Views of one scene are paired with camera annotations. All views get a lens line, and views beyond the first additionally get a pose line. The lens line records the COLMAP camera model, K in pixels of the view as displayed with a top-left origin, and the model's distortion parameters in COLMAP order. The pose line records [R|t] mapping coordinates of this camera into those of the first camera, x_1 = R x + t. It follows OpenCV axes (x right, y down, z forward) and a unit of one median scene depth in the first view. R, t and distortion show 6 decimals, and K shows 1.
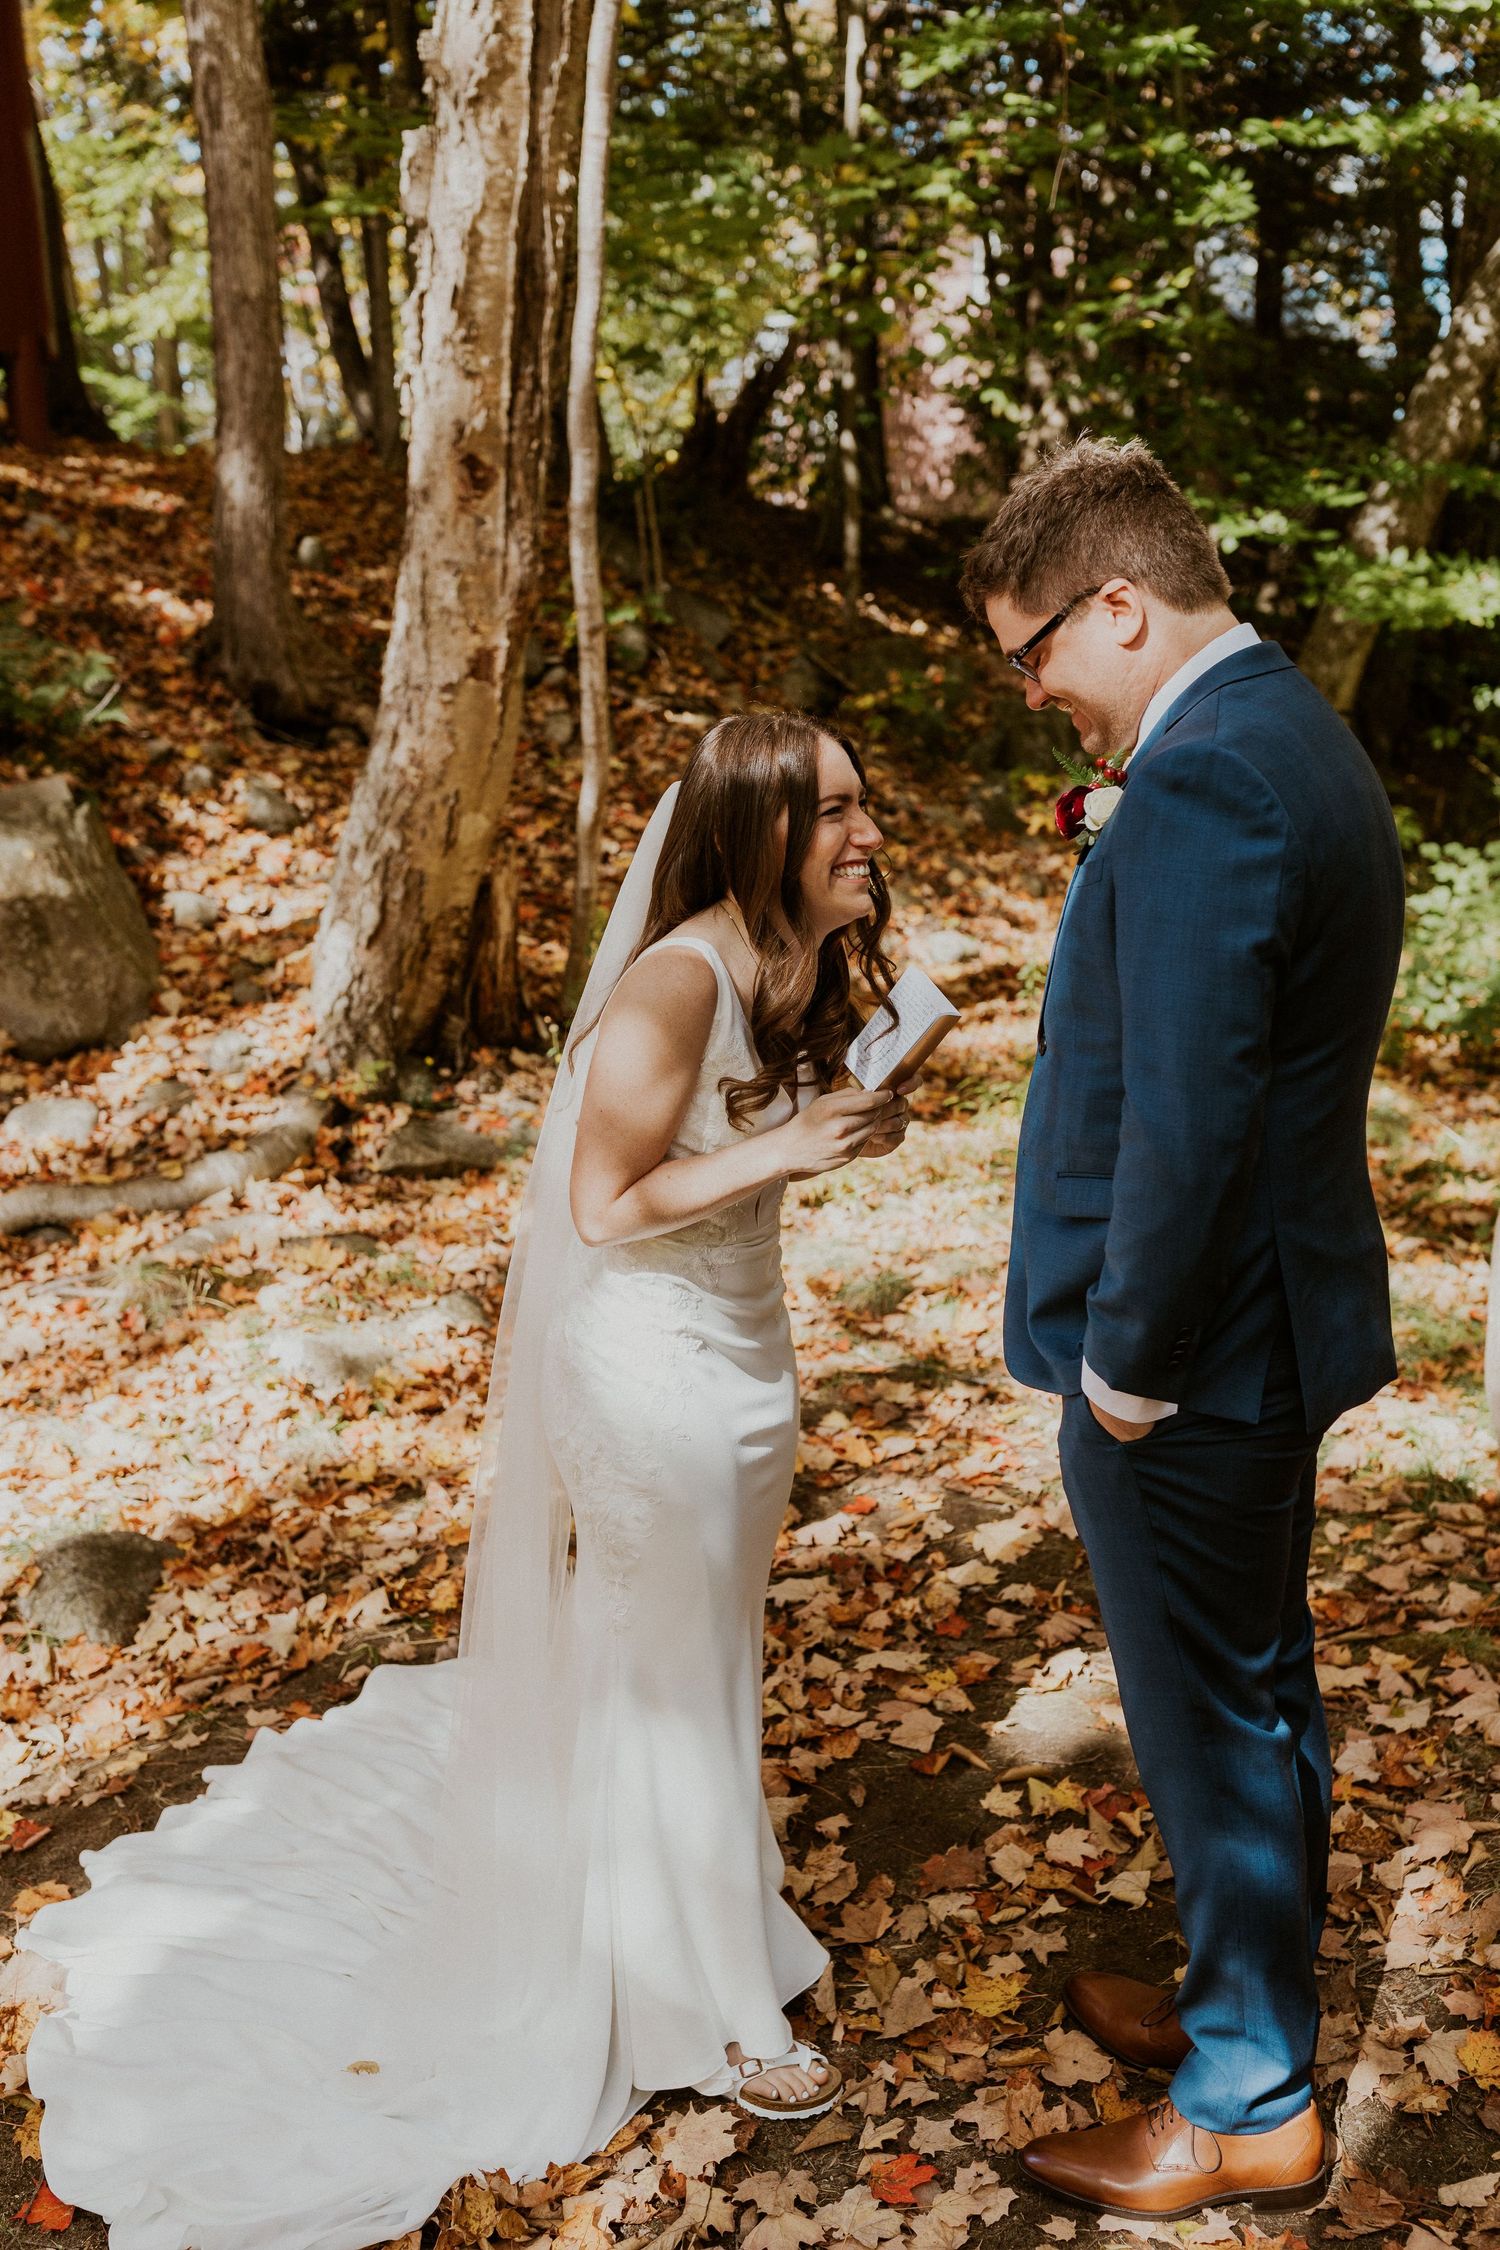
lens RADIAL K [[2220.6, 0, 753.2], [0, 2220.6, 1129.5], [0, 0, 1]] dist [0.031019, 0.000000]
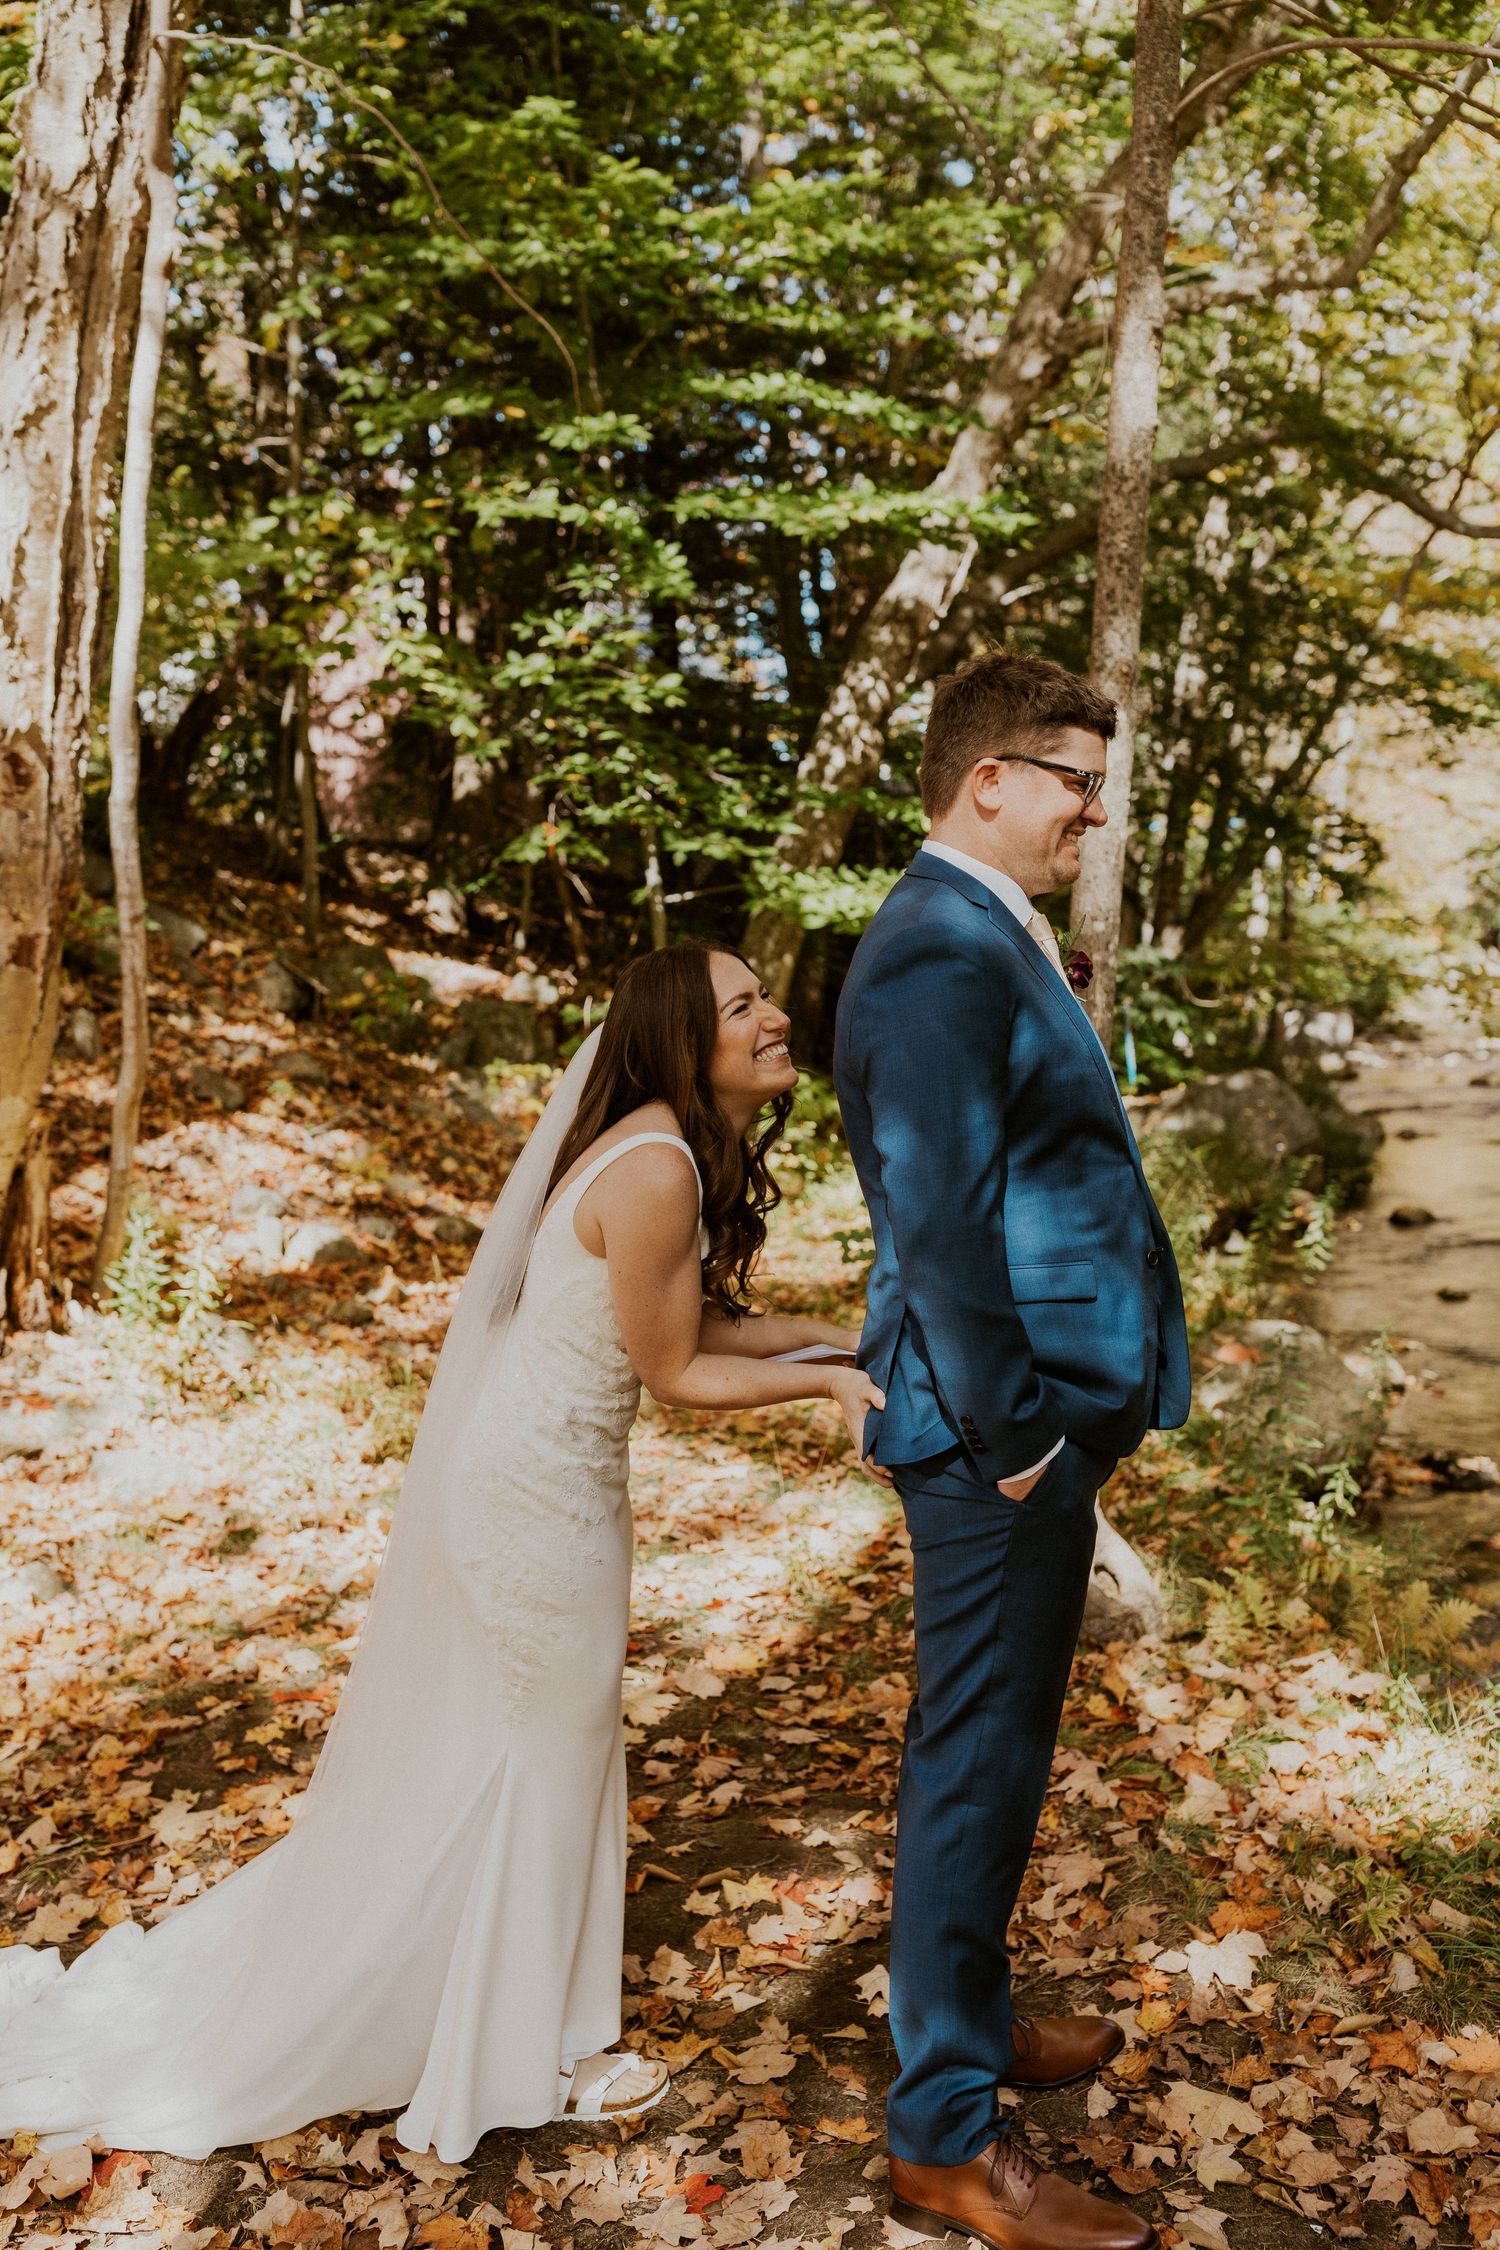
lens RADIAL K [[2220.6, 0, 763.3], [0, 2220.6, 1144.0], [0, 0, 1]] dist [0.031019, 0.000000]
pose [[0.964061, -0.034387, 0.263448, -0.074291], [0.069877, 0.989496, -0.126553, 0.037113], [-0.256329, 0.140413, 0.956337, -0.066420]]
